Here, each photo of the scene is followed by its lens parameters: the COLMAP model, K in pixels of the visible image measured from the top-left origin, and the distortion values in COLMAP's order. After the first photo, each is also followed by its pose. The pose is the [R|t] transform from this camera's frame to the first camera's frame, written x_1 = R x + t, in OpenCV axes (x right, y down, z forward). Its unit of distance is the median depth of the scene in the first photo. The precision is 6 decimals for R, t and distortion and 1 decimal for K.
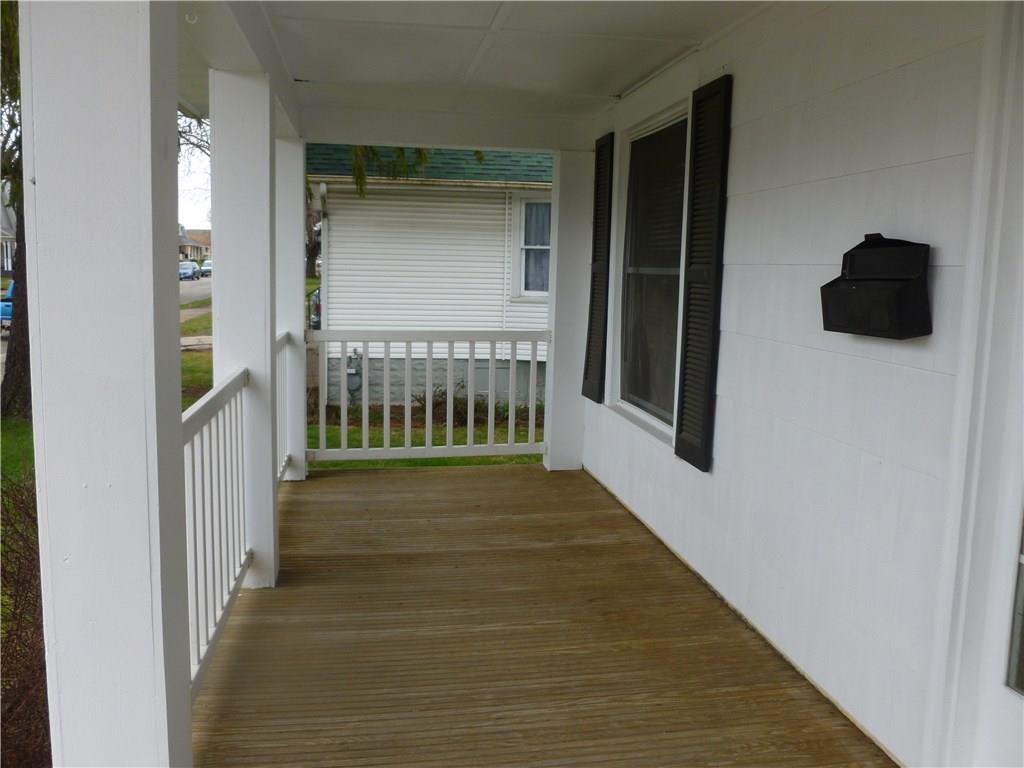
lens RADIAL K [[867.2, 0, 513.6], [0, 867.2, 382.6], [0, 0, 1]] dist [-0.056788, 0.035963]
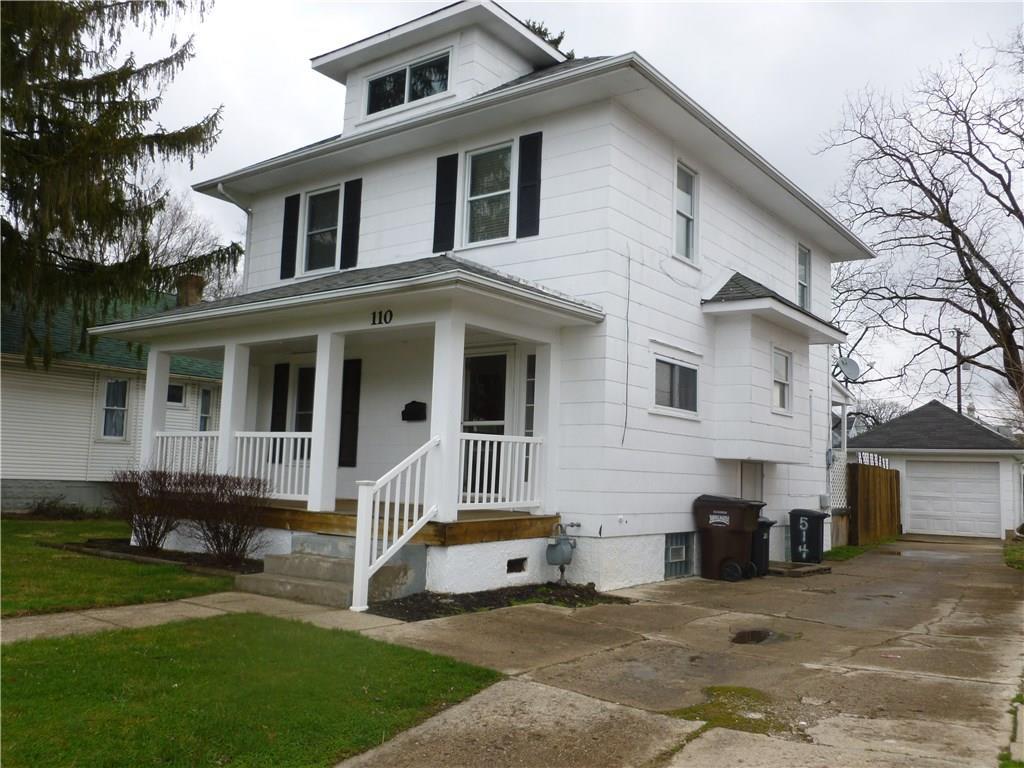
lens RADIAL K [[867.2, 0, 512.2], [0, 867.2, 385.3], [0, 0, 1]] dist [-0.056788, 0.035963]
pose [[0.722329, 0.071755, 0.687817, -0.527018], [0.075281, 0.980533, -0.181351, 0.139031], [-0.687440, 0.182774, 0.702866, -0.591267]]
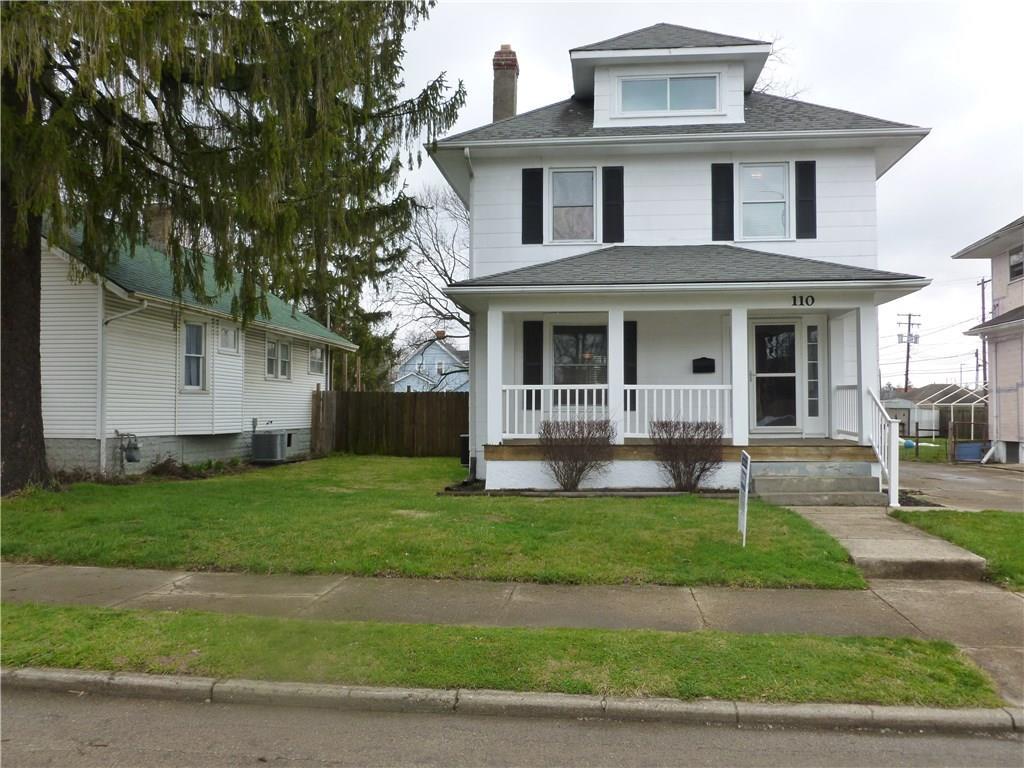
lens RADIAL K [[867.2, 0, 512.2], [0, 867.2, 382.6], [0, 0, 1]] dist [-0.056788, 0.035963]
pose [[0.278362, 0.009745, 0.960427, -1.221972], [0.133112, 0.989907, -0.048624, 0.027295], [-0.951208, 0.141380, 0.274255, 0.120668]]
